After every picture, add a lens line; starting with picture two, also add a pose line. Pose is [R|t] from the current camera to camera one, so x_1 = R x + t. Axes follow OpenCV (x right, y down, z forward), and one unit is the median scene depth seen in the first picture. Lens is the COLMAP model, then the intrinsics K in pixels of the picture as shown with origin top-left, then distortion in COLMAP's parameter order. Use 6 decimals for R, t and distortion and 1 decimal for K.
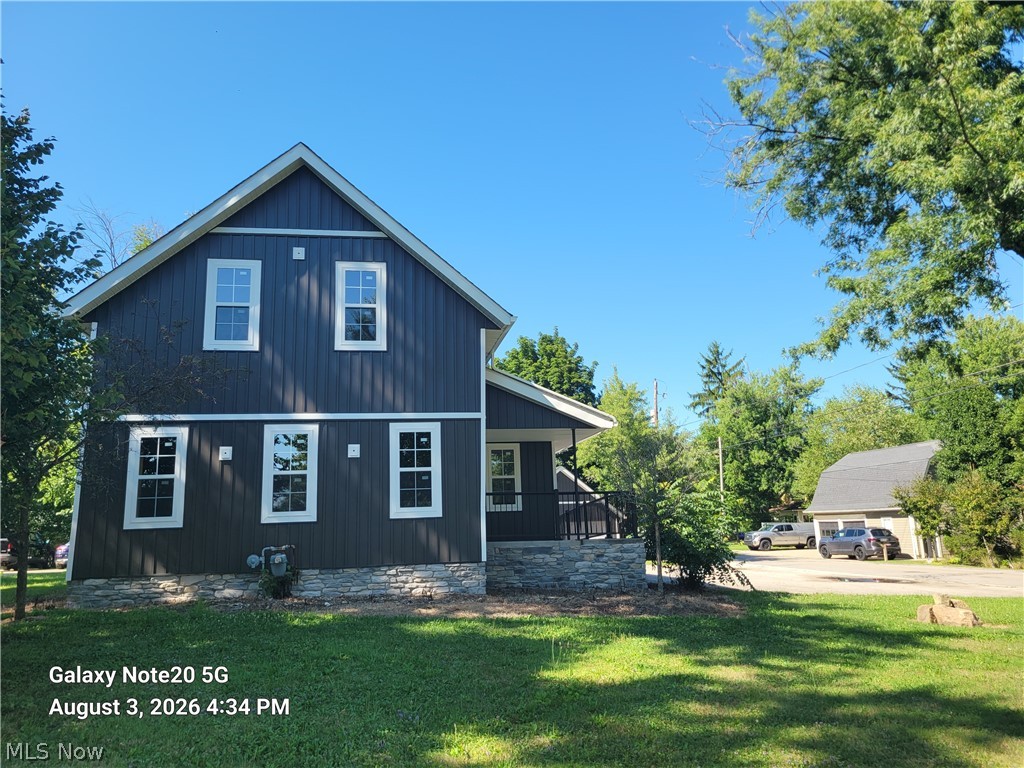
lens RADIAL K [[769.4, 0, 512.0], [0, 769.4, 384.0], [0, 0, 1]] dist [0.030489, -0.001981]
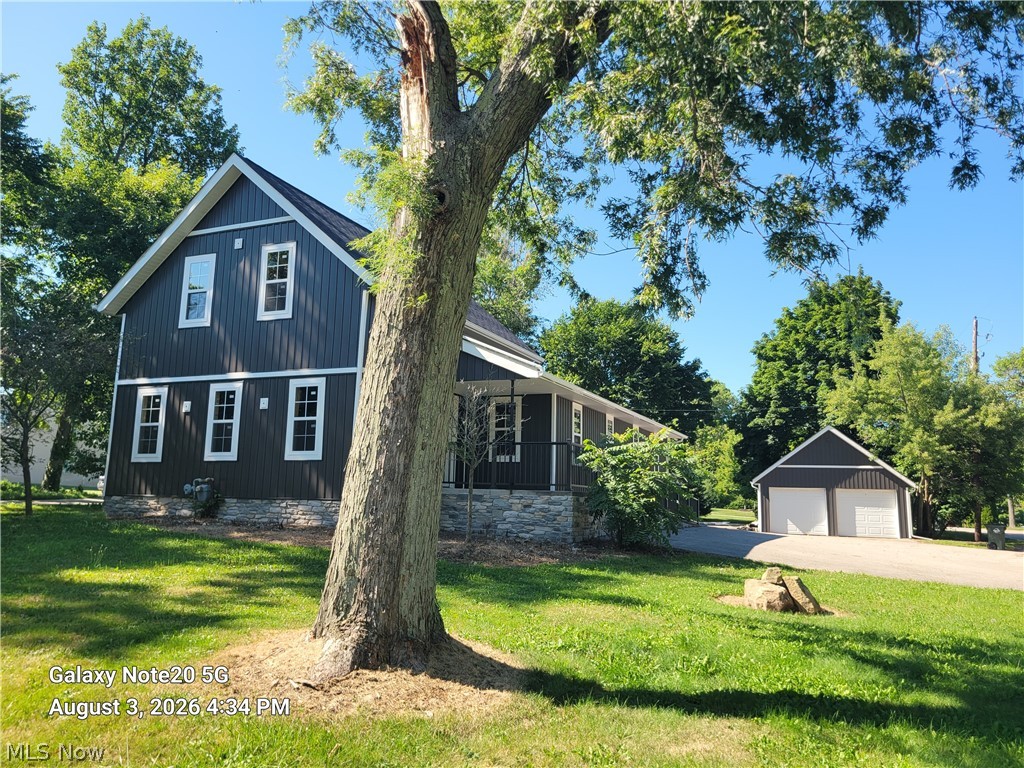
lens RADIAL K [[769.4, 0, 512.0], [0, 769.4, 384.0], [0, 0, 1]] dist [0.030489, -0.001981]
pose [[0.841007, -0.029081, -0.540242, 0.766642], [0.055077, 0.997969, 0.032019, 0.039174], [0.538213, -0.056683, 0.840900, 0.196974]]
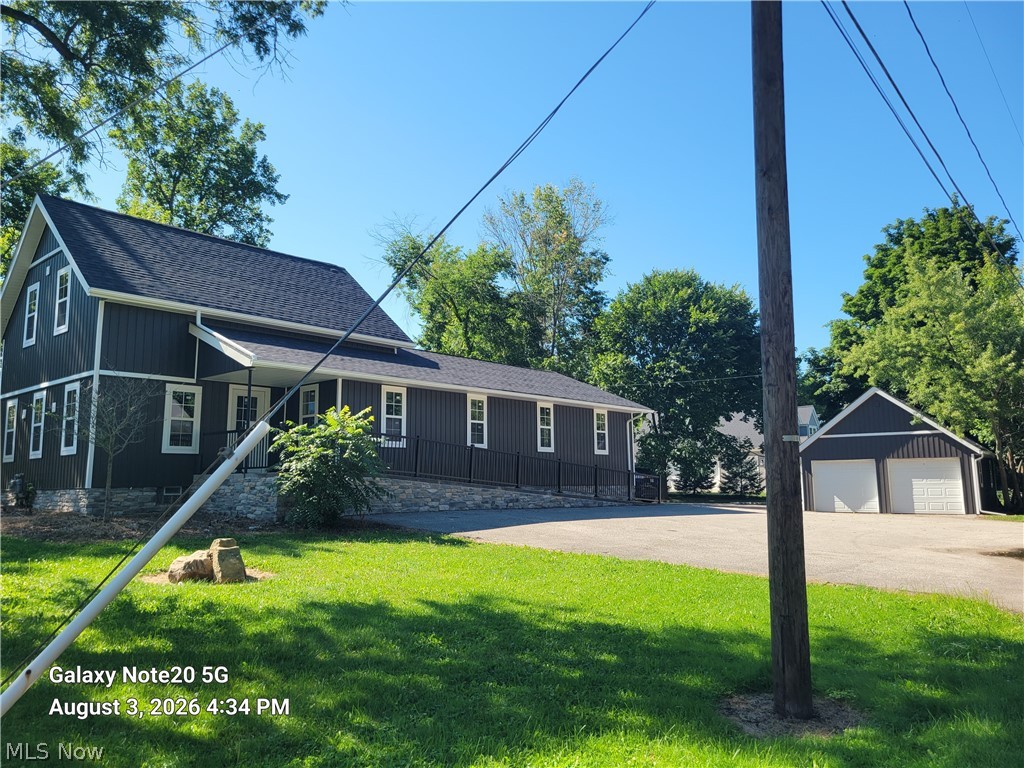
lens RADIAL K [[769.4, 0, 512.0], [0, 769.4, 384.0], [0, 0, 1]] dist [0.030489, -0.001981]
pose [[0.629011, -0.078968, -0.773375, 1.391361], [0.140052, 0.990061, 0.012816, 0.142171], [0.764677, -0.116374, 0.633819, 0.746048]]
